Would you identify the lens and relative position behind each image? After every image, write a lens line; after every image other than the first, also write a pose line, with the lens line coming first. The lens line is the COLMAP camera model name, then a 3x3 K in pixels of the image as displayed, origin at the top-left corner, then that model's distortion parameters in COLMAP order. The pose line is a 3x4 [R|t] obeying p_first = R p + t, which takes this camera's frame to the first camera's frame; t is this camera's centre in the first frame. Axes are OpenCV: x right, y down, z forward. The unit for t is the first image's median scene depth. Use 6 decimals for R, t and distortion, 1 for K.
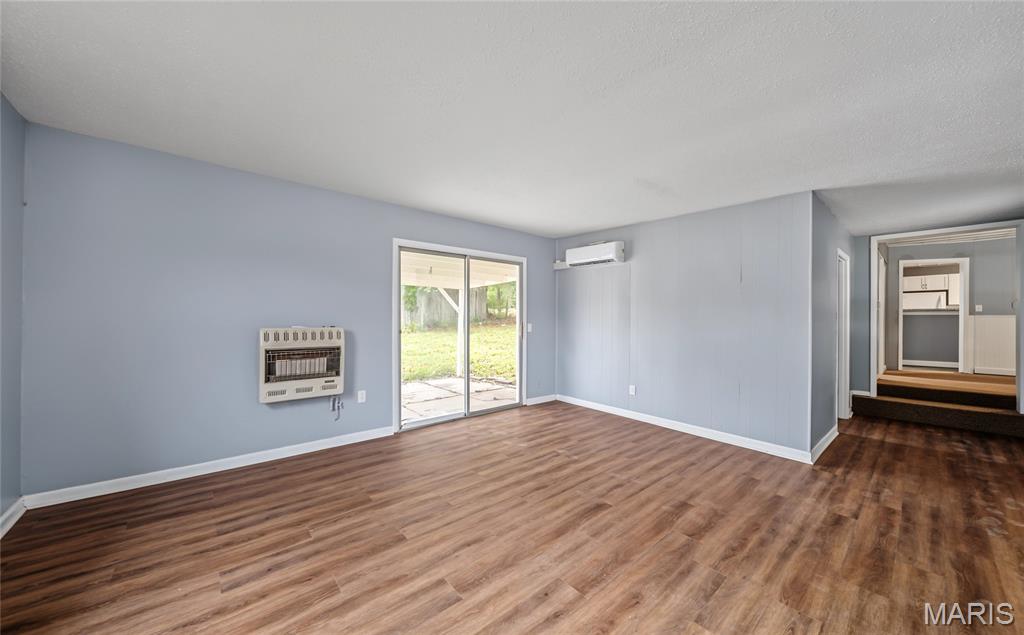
lens RADIAL K [[359.4, 0, 511.8], [0, 359.4, 319.9], [0, 0, 1]] dist [-0.001897, -0.000129]
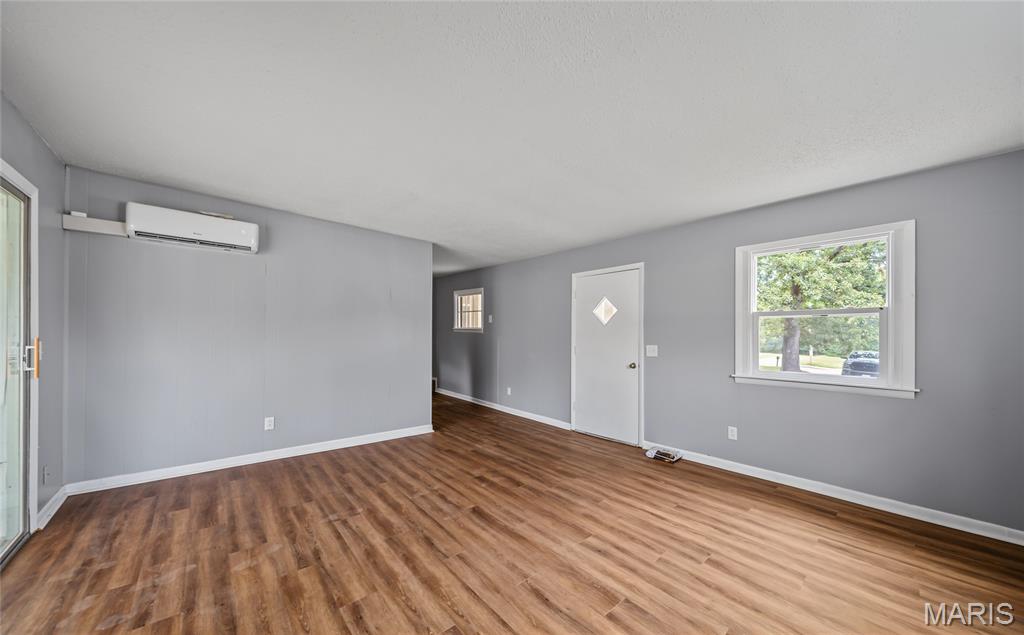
lens RADIAL K [[359.4, 0, 511.9], [0, 359.4, 328.2], [0, 0, 1]] dist [-0.001897, -0.000129]
pose [[-0.000616, 0.003623, 0.999993, -0.677220], [-0.007152, 0.999968, -0.003627, -0.014389], [-0.999974, -0.007155, -0.000590, 0.749991]]
